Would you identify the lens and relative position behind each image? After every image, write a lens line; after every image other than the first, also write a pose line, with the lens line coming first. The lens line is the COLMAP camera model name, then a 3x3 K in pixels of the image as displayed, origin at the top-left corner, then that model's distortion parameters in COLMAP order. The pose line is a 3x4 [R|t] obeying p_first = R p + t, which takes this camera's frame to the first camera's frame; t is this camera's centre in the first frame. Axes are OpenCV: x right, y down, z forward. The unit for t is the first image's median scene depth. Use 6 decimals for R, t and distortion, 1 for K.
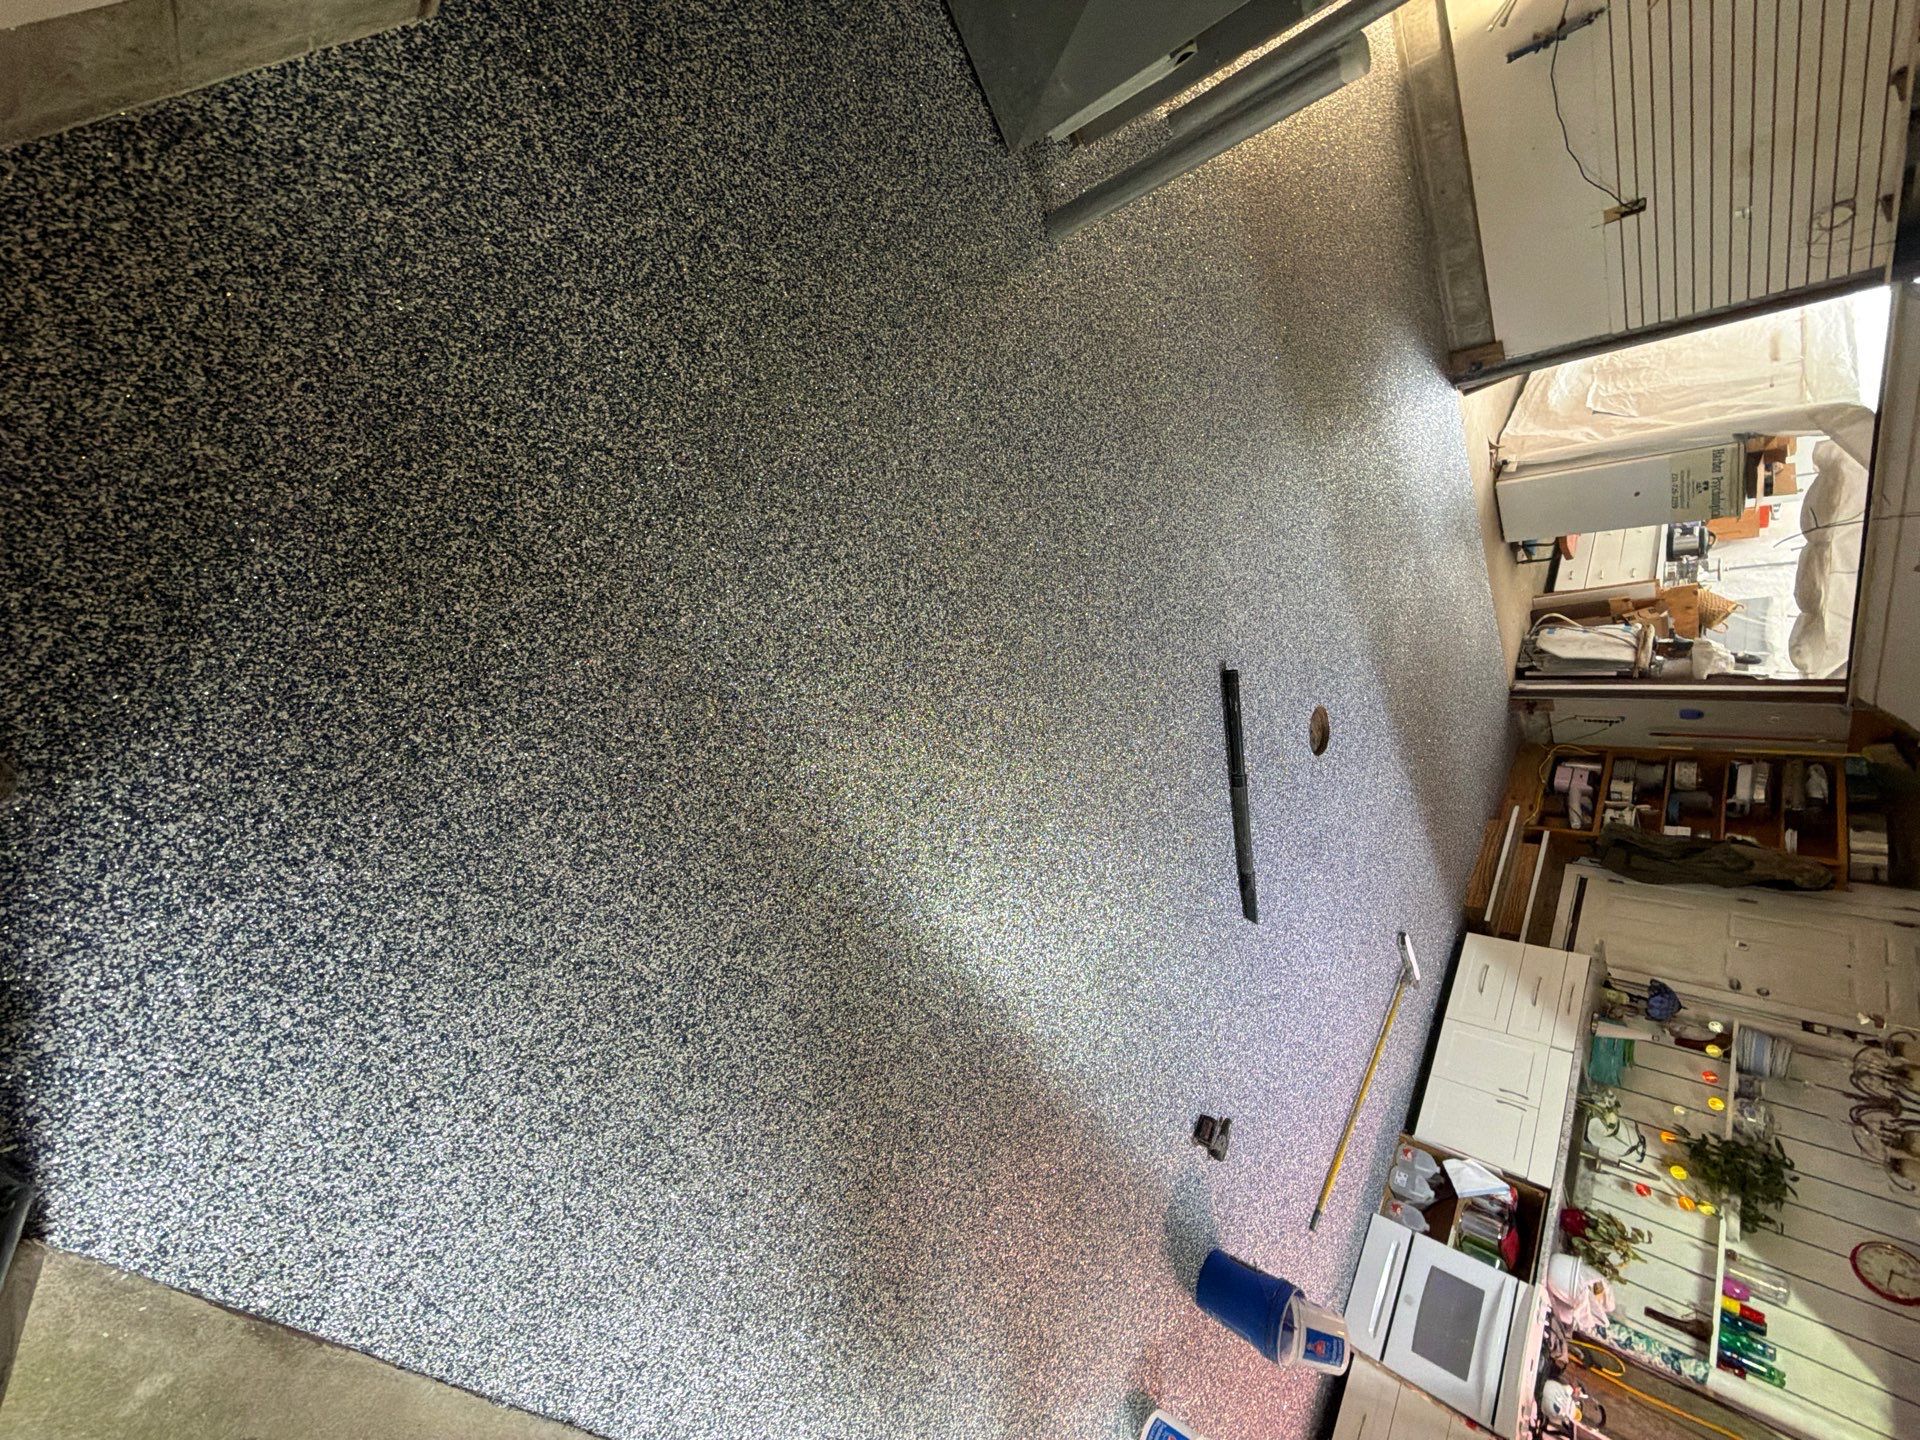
lens RADIAL K [[765.8, 0, 960.5], [0, 765.8, 719.2], [0, 0, 1]] dist [0.000340, 0.000129]
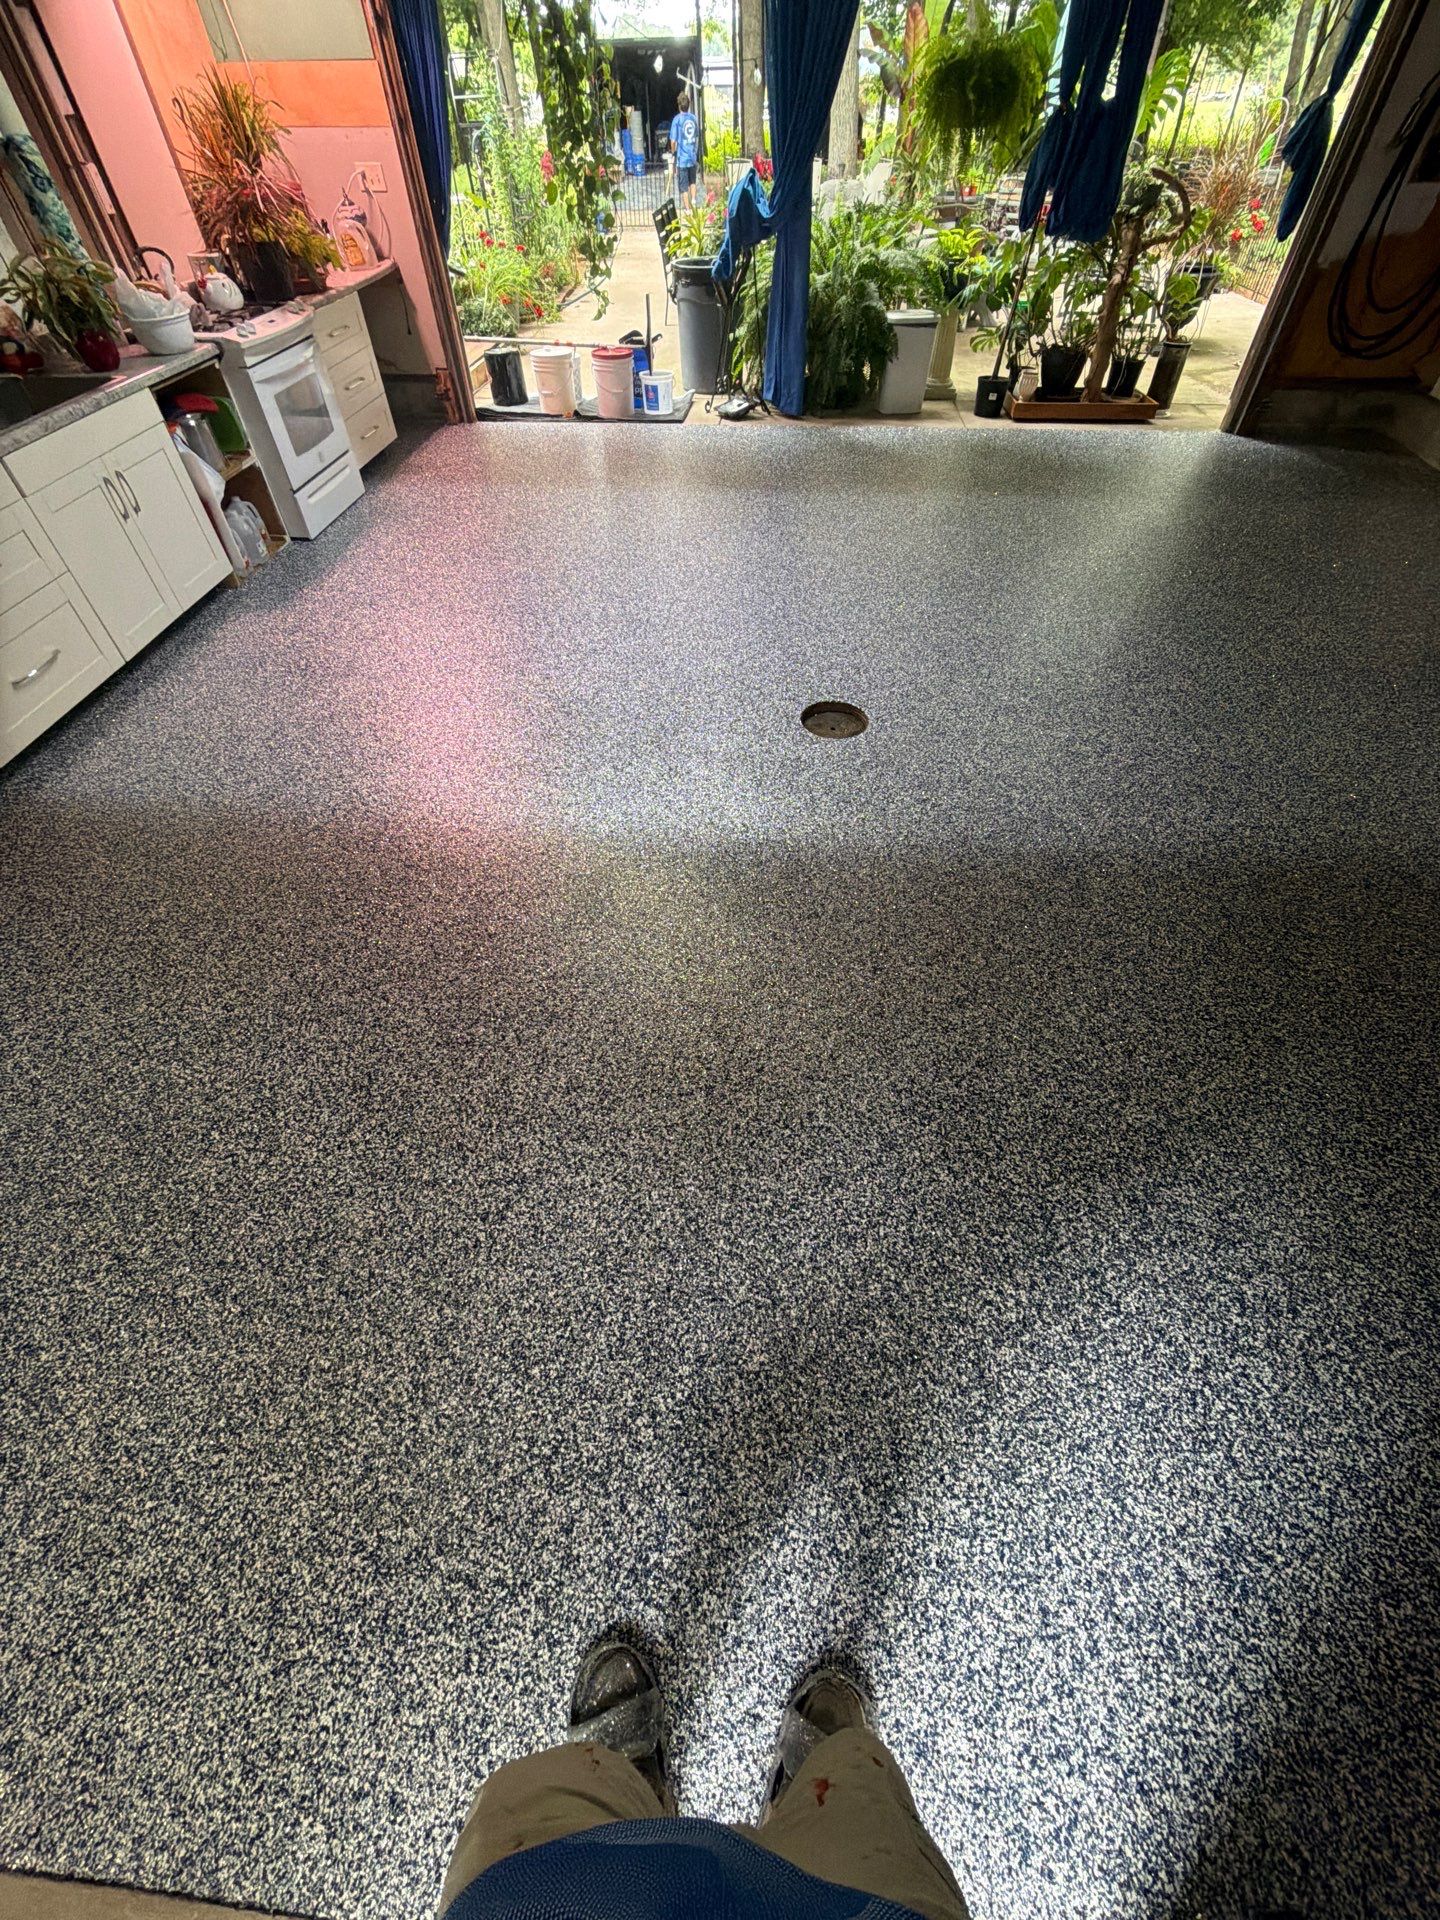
lens RADIAL K [[765.8, 0, 720.3], [0, 765.8, 957.5], [0, 0, 1]] dist [0.000340, 0.000129]
pose [[-0.544211, -0.076415, -0.835461, 1.118833], [-0.649109, -0.592545, 0.477020, -0.397240], [-0.531500, 0.801905, 0.272868, 1.030130]]
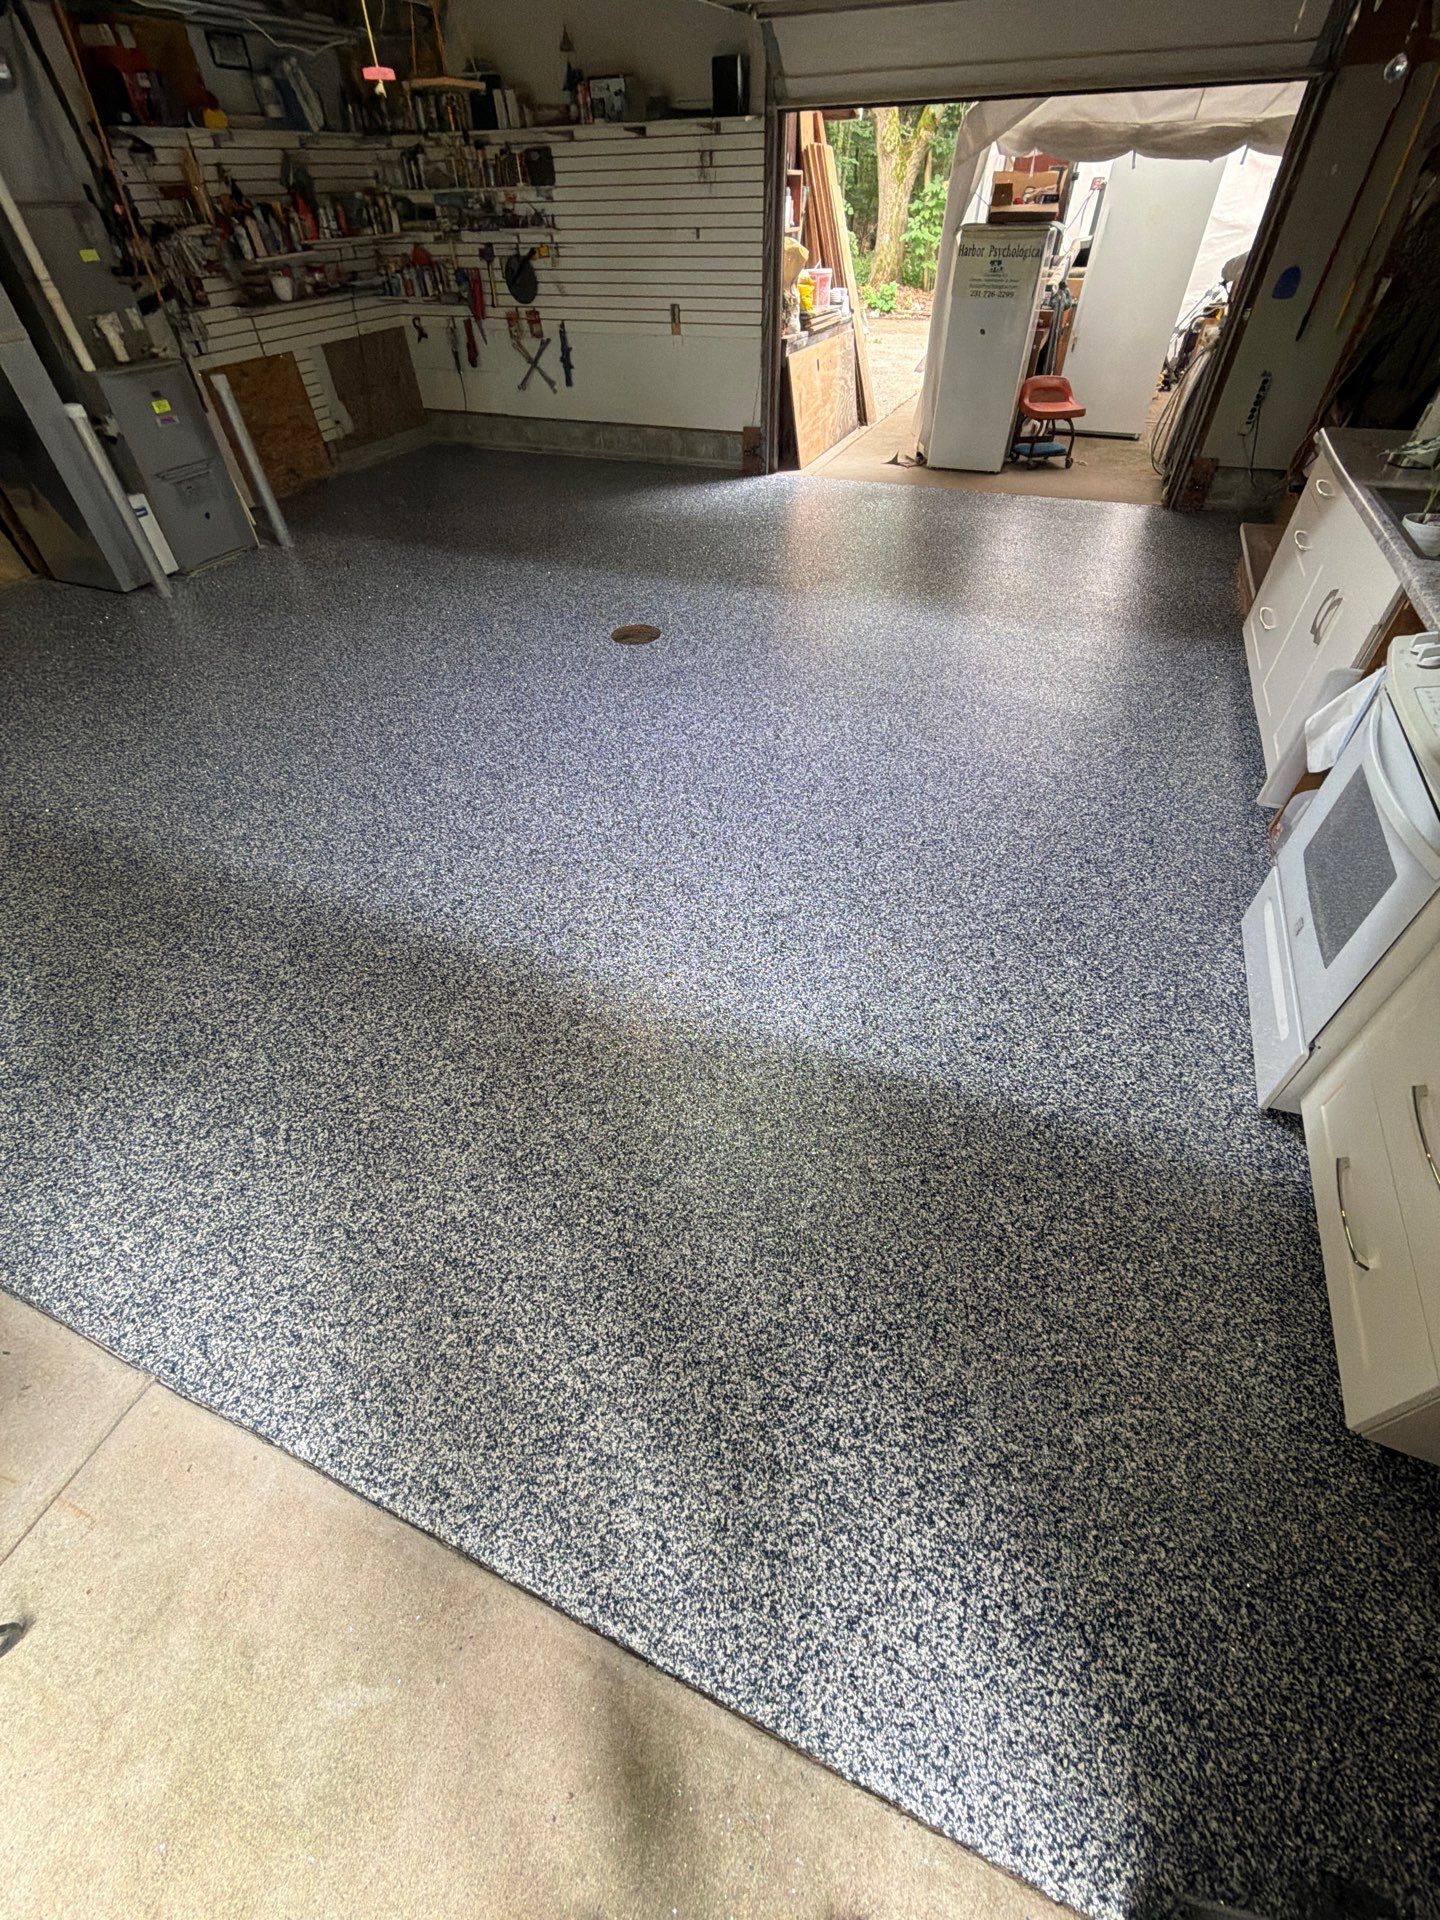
lens RADIAL K [[765.8, 0, 720.0], [0, 765.8, 955.9], [0, 0, 1]] dist [0.000340, 0.000129]
pose [[0.645499, -0.712886, -0.274088, 0.508485], [0.393681, 0.618079, -0.680436, 0.985587], [0.654481, 0.331317, 0.679620, 0.527222]]
